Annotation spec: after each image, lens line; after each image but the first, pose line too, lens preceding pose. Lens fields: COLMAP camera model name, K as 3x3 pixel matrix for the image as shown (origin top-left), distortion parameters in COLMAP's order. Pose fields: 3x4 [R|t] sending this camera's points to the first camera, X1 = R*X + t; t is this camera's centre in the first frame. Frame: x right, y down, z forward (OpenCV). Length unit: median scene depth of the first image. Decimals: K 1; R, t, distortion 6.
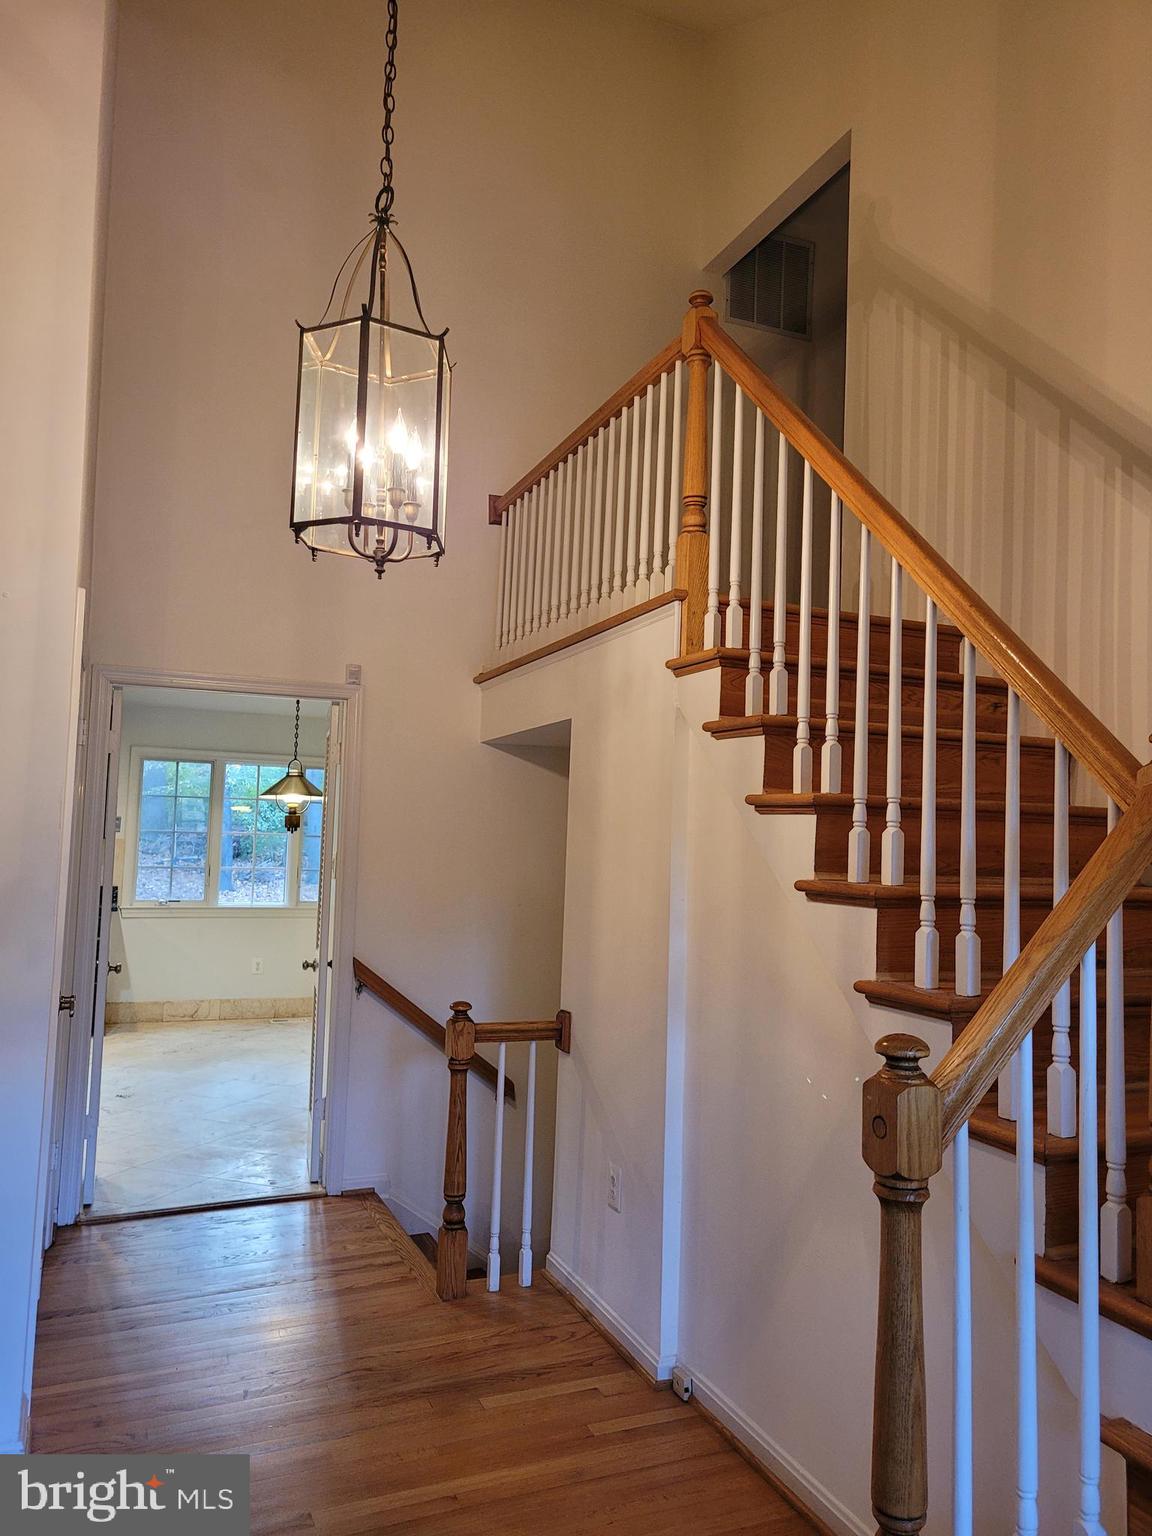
lens RADIAL K [[1150.1, 0, 590.7], [0, 1150.1, 766.6], [0, 0, 1]] dist [0.063466, -0.047071]
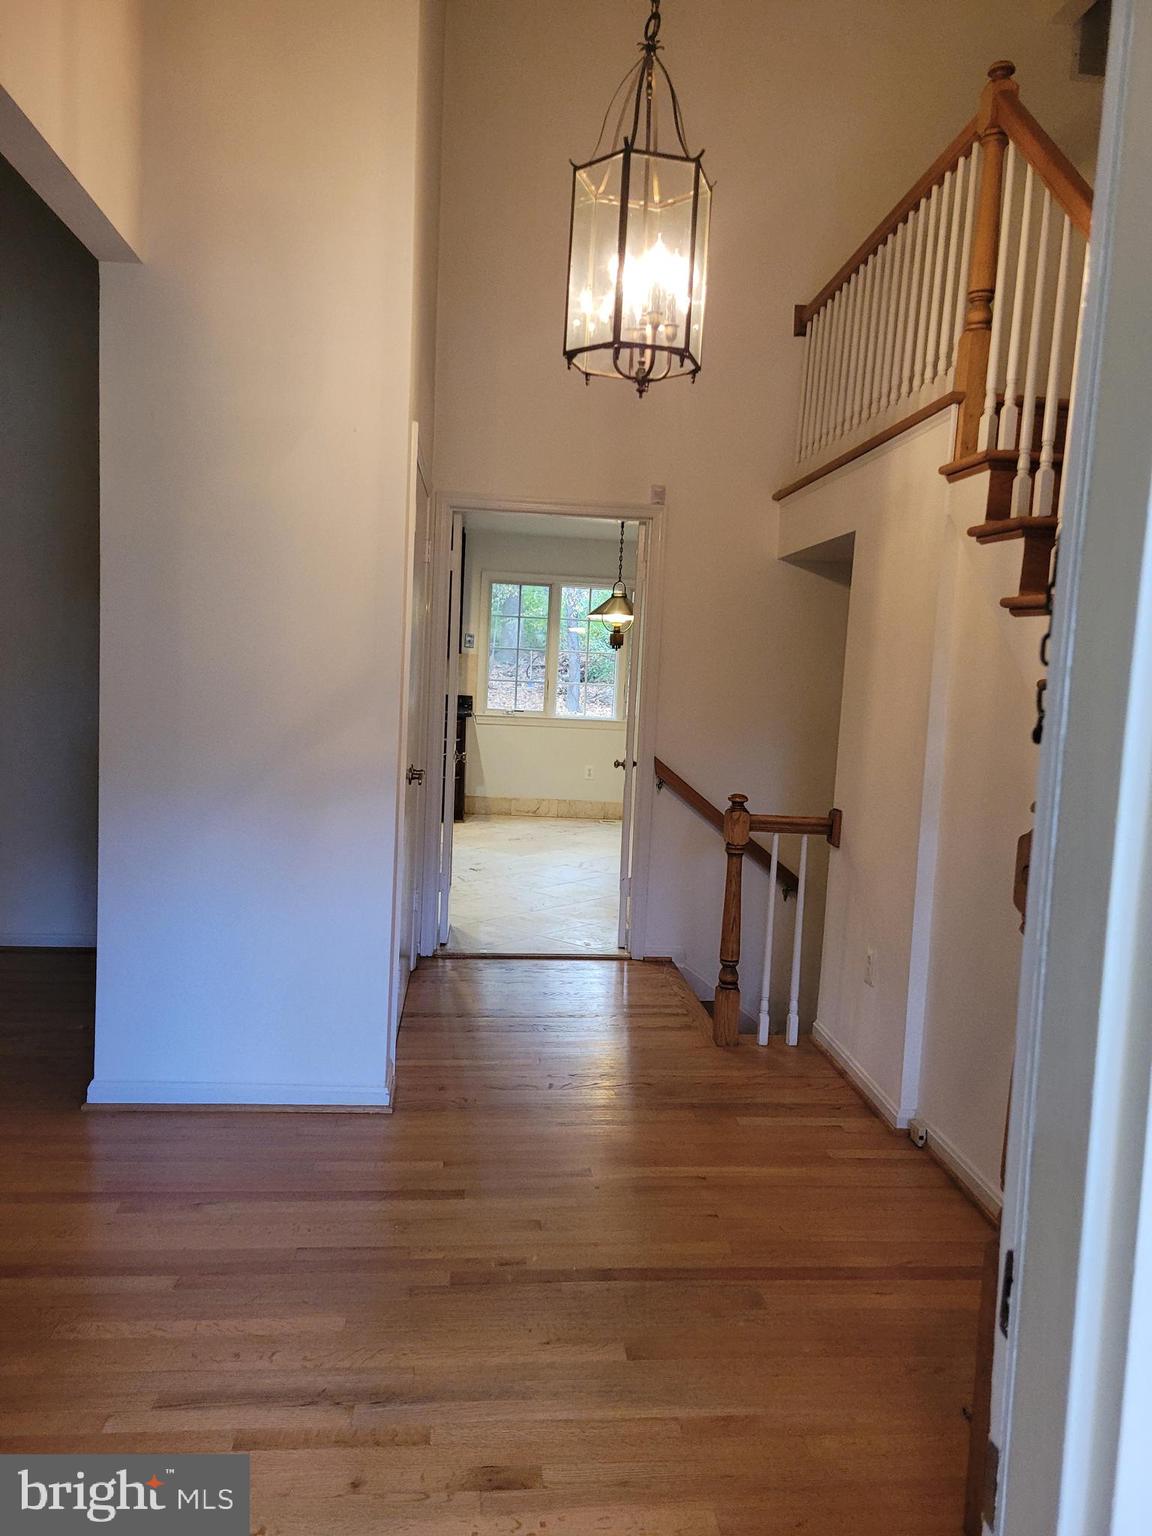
lens RADIAL K [[1150.1, 0, 565.5], [0, 1150.1, 782.5], [0, 0, 1]] dist [0.063466, -0.047071]
pose [[0.948305, 0.050936, -0.313245, 0.076440], [-0.001307, 0.987654, 0.156644, 0.019809], [0.317357, -0.148137, 0.936664, -0.086621]]
